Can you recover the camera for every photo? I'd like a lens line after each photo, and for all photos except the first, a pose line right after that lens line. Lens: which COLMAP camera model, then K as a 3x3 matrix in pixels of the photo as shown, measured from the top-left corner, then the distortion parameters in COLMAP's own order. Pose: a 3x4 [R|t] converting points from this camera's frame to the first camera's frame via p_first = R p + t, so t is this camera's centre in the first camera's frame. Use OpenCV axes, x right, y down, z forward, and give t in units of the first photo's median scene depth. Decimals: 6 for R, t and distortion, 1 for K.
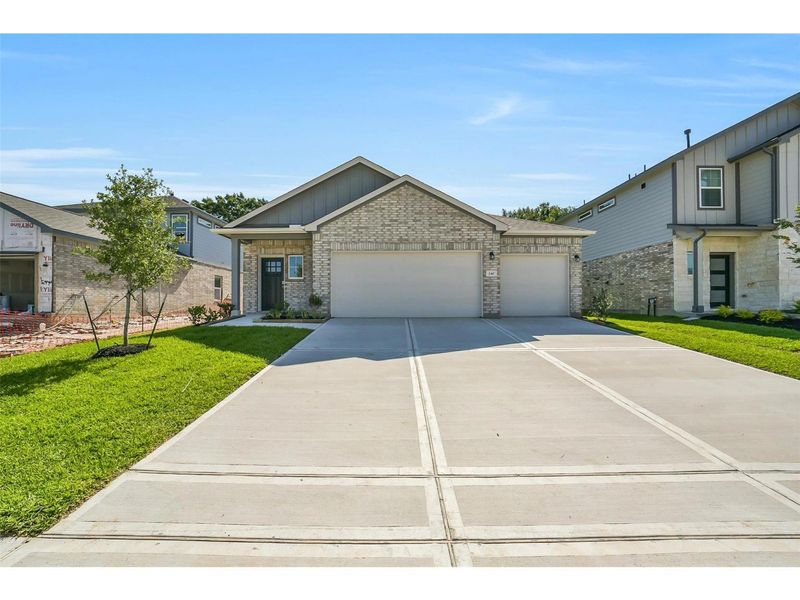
lens RADIAL K [[310.9, 0, 400.0], [0, 310.9, 300.0], [0, 0, 1]] dist [-0.033960, 0.000075]
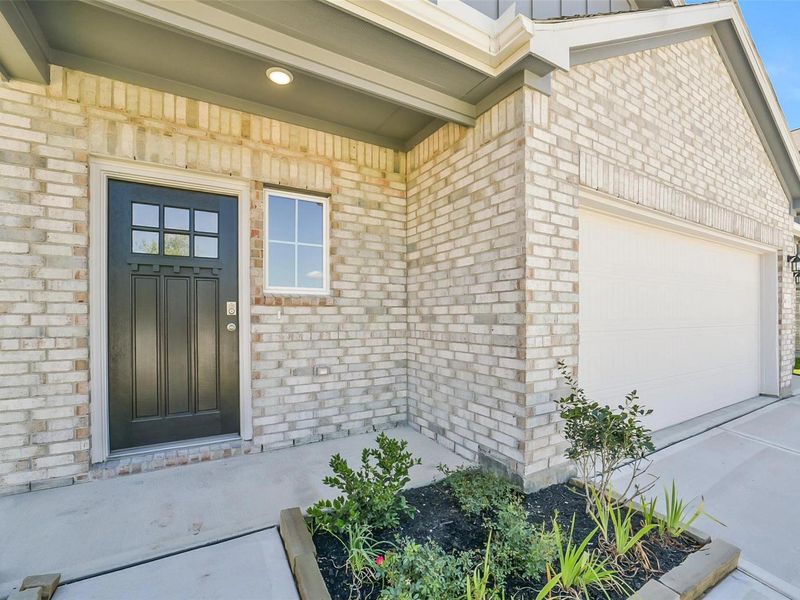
lens RADIAL K [[352.9, 0, 406.0], [0, 352.9, 314.1], [0, 0, 1]] dist [-0.037148, 0.008969]
pose [[0.860045, 0.002440, 0.510213, -0.465518], [-0.010489, 0.999862, 0.012899, -0.066249], [-0.510111, -0.016445, 0.859952, 0.841908]]
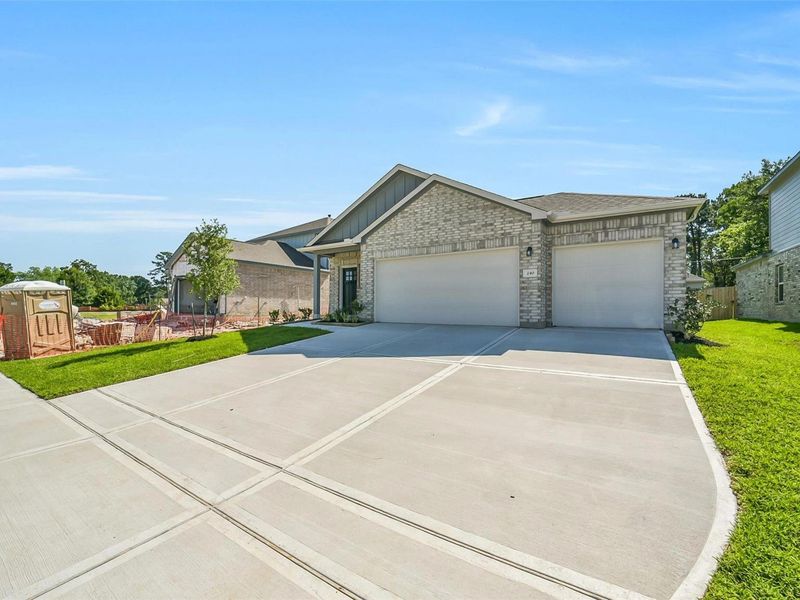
lens RADIAL K [[351.2, 0, 396.5], [0, 351.2, 306.3], [0, 0, 1]] dist [-0.041324, 0.009292]
pose [[0.828452, 0.001247, -0.560059, 0.517165], [0.002624, 0.999978, 0.006108, -0.004793], [0.560055, -0.006529, 0.828430, 0.043021]]
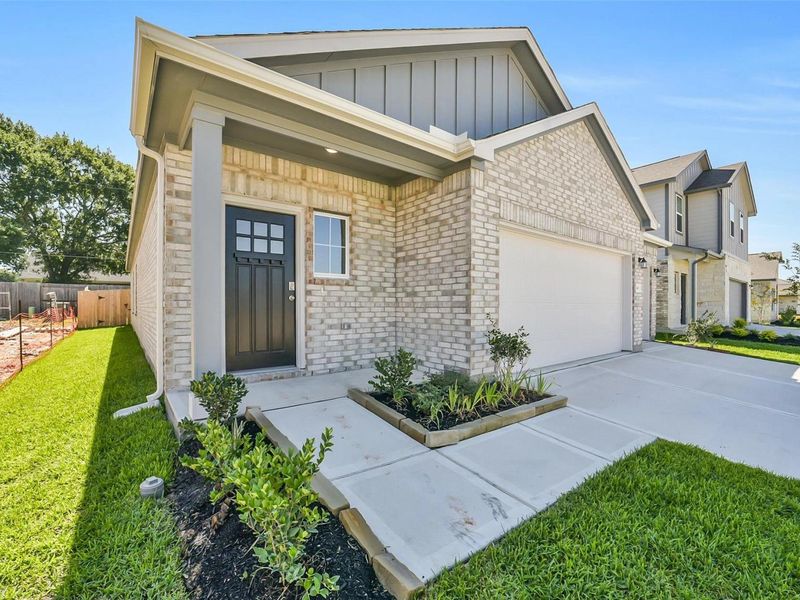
lens RADIAL K [[351.2, 0, 396.5], [0, 351.2, 306.3], [0, 0, 1]] dist [-0.041324, 0.009292]
pose [[0.788280, 0.001836, 0.615314, -0.618296], [-0.015451, 0.999739, 0.016811, -0.048845], [-0.615122, -0.022759, 0.788103, 0.715297]]
